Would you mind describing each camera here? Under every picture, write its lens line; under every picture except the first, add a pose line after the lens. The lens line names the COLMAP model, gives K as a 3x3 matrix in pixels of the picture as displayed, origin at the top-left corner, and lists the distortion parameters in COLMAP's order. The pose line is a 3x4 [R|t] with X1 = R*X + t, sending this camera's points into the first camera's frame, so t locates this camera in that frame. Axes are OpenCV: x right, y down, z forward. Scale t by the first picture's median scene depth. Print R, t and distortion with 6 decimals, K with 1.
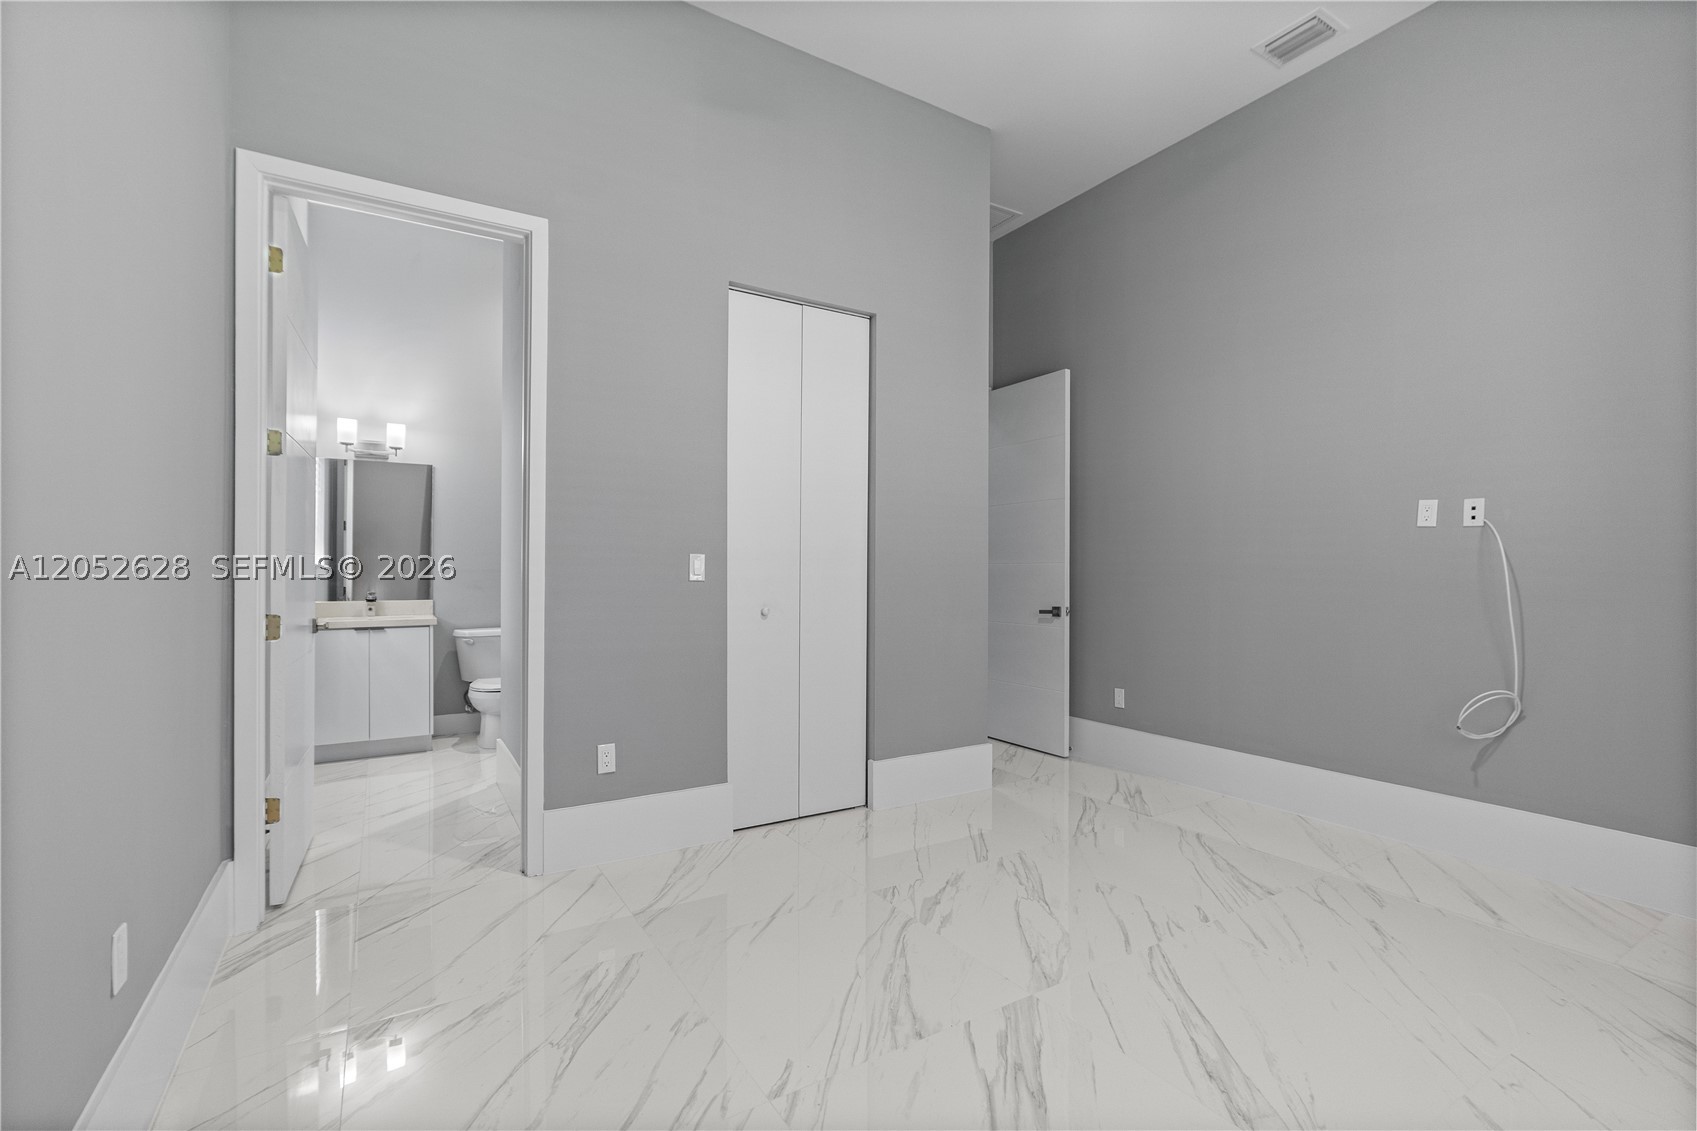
lens RADIAL K [[754.0, 0, 846.8], [0, 754.0, 566.2], [0, 0, 1]] dist [-0.008581, 0.002814]
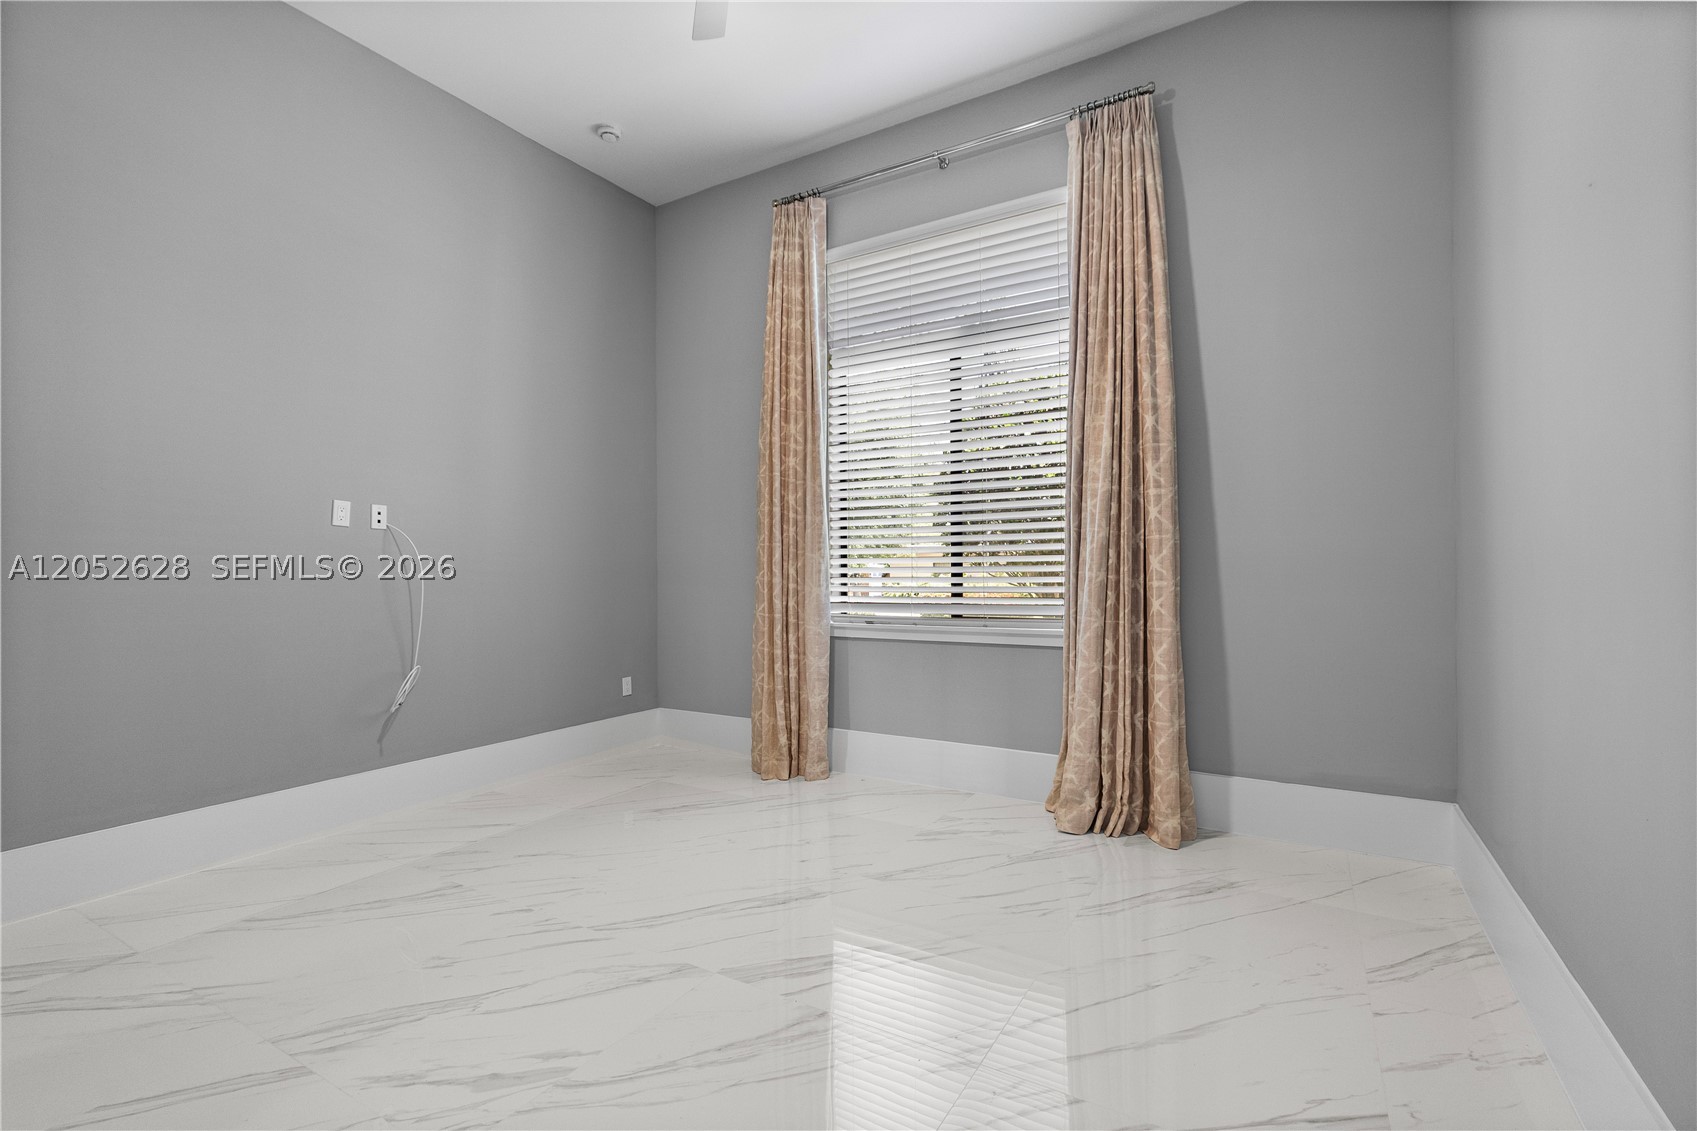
lens RADIAL K [[754.0, 0, 856.9], [0, 754.0, 570.0], [0, 0, 1]] dist [-0.008581, 0.002814]
pose [[-0.461040, 0.000508, 0.887379, -0.566808], [-0.001420, 0.999998, -0.001310, 0.010915], [-0.887378, -0.001864, -0.461039, 0.968073]]
